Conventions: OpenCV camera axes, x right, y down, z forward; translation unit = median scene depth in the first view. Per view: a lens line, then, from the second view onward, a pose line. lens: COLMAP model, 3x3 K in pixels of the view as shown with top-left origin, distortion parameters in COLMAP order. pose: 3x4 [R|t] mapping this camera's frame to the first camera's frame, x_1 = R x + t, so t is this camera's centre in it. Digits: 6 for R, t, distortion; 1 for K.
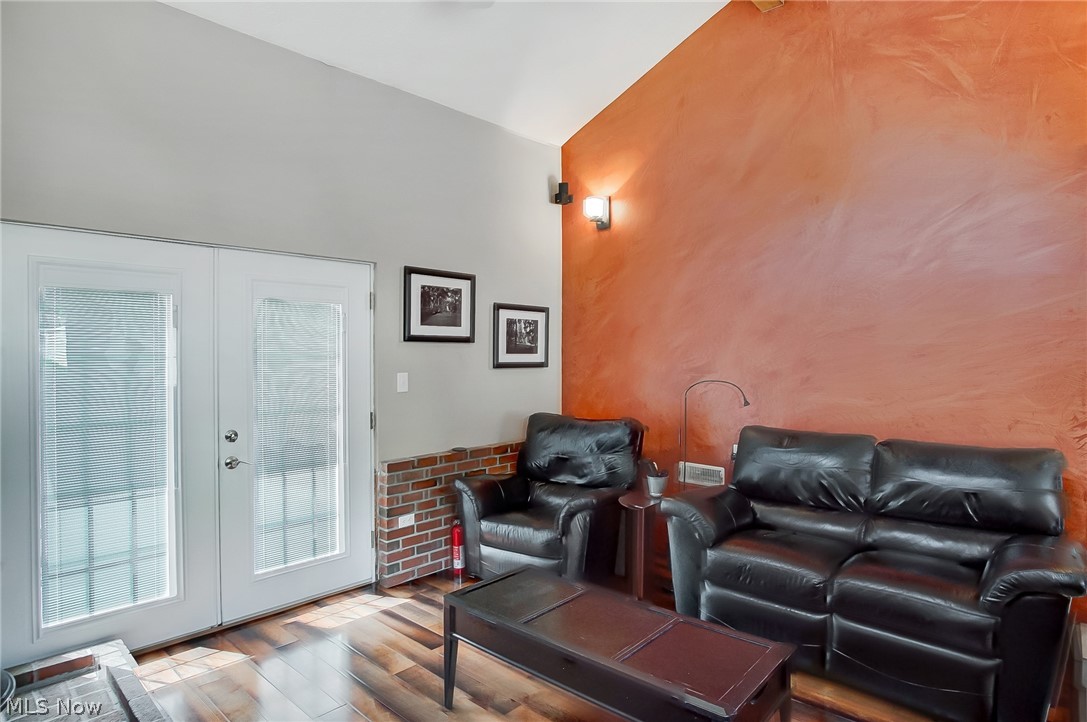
lens RADIAL K [[599.2, 0, 543.2], [0, 599.2, 359.3], [0, 0, 1]] dist [-0.039272, -0.003534]
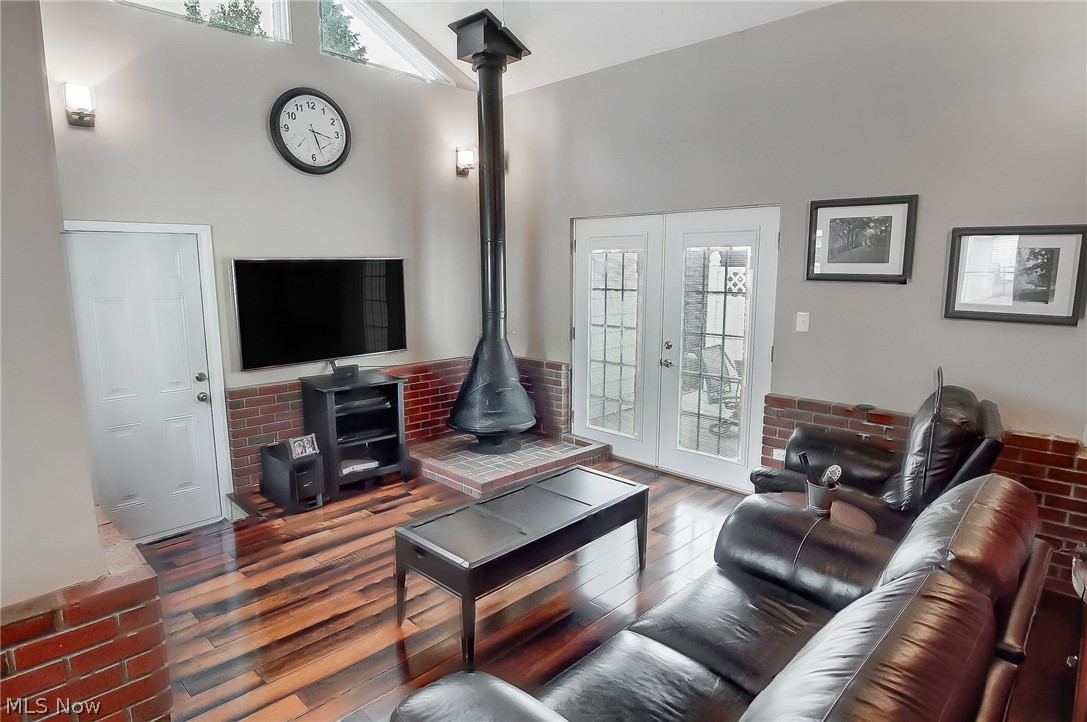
lens RADIAL K [[599.2, 0, 544.7], [0, 599.2, 358.3], [0, 0, 1]] dist [-0.039272, -0.003534]
pose [[-0.033496, 0.164872, -0.985746, 0.658356], [0.004215, 0.986314, 0.164824, -0.057879], [0.999430, 0.001366, -0.033733, 0.527336]]
